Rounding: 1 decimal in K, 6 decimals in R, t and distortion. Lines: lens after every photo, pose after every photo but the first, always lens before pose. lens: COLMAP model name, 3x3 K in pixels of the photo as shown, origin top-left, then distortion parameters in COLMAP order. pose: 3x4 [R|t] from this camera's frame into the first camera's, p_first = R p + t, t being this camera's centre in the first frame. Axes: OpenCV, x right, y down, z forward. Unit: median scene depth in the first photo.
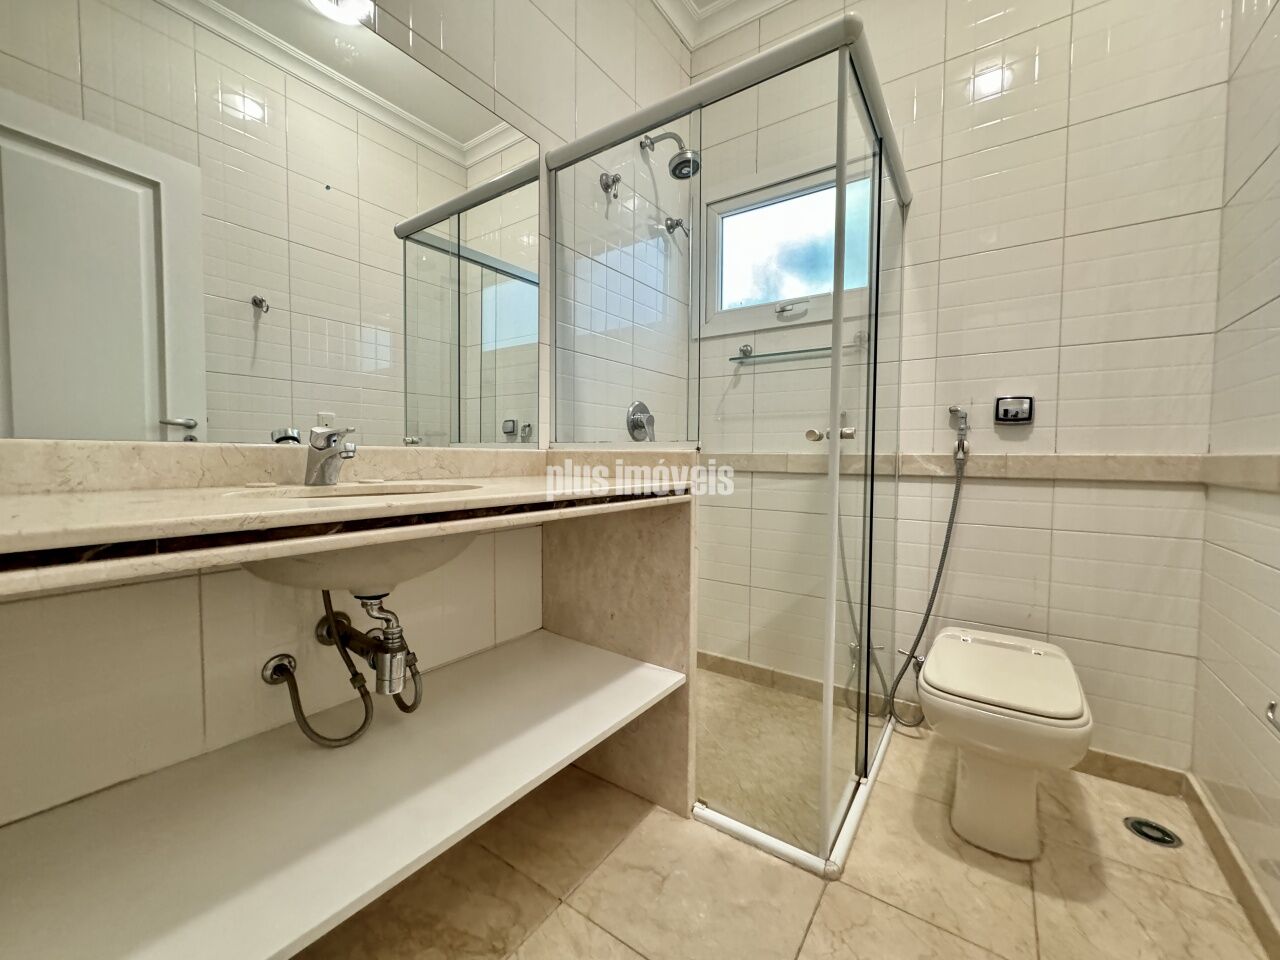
lens RADIAL K [[508.2, 0, 635.4], [0, 508.2, 481.9], [0, 0, 1]] dist [-0.003871, 0.000707]
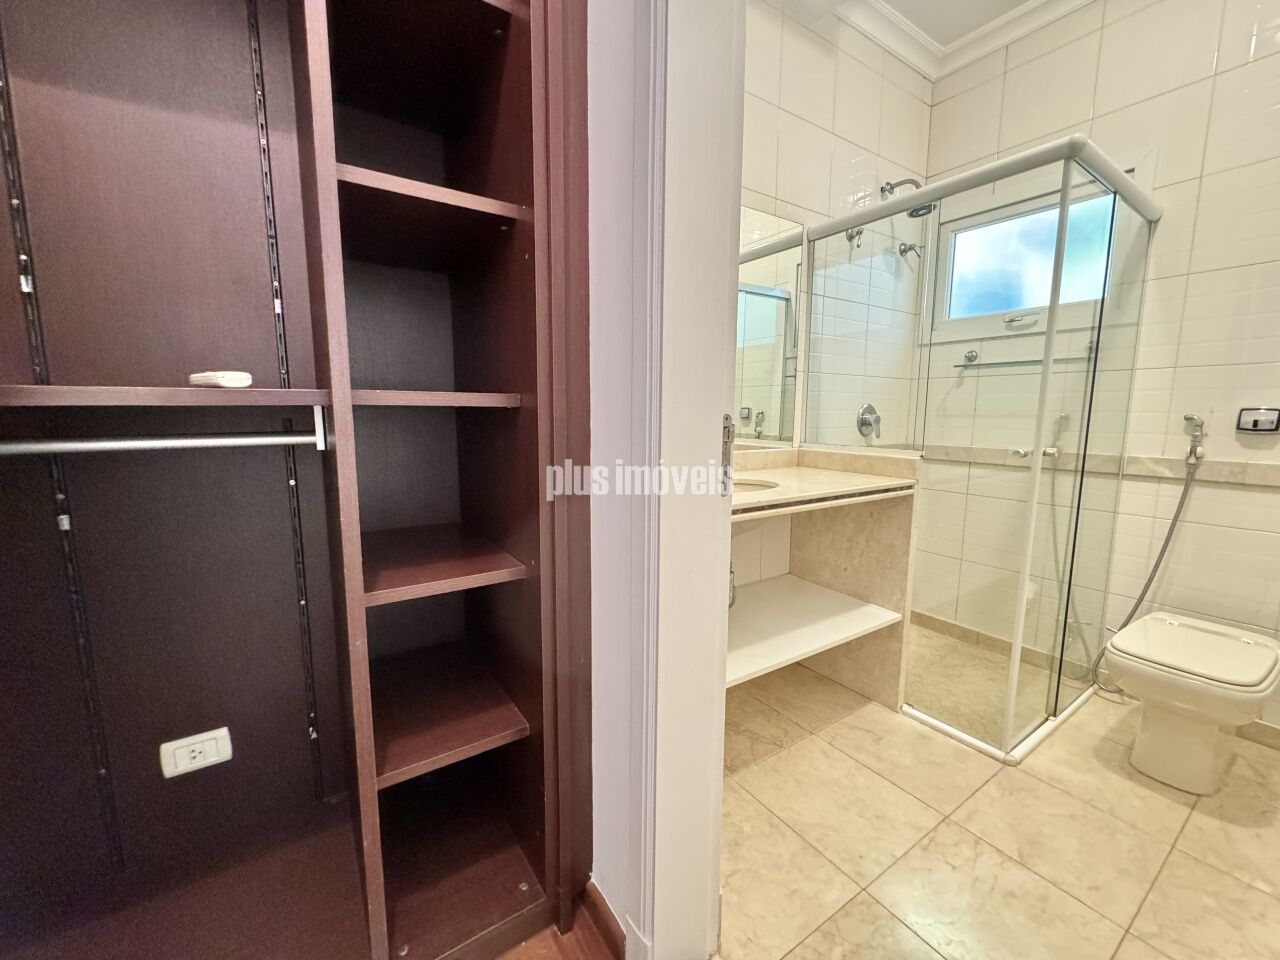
lens RADIAL K [[508.2, 0, 638.2], [0, 508.2, 478.6], [0, 0, 1]] dist [-0.003871, 0.000707]
pose [[0.933684, 0.045381, -0.355210, -0.092620], [-0.017659, 0.996566, 0.080902, -0.092180], [0.357661, -0.069265, 0.931279, -0.505649]]
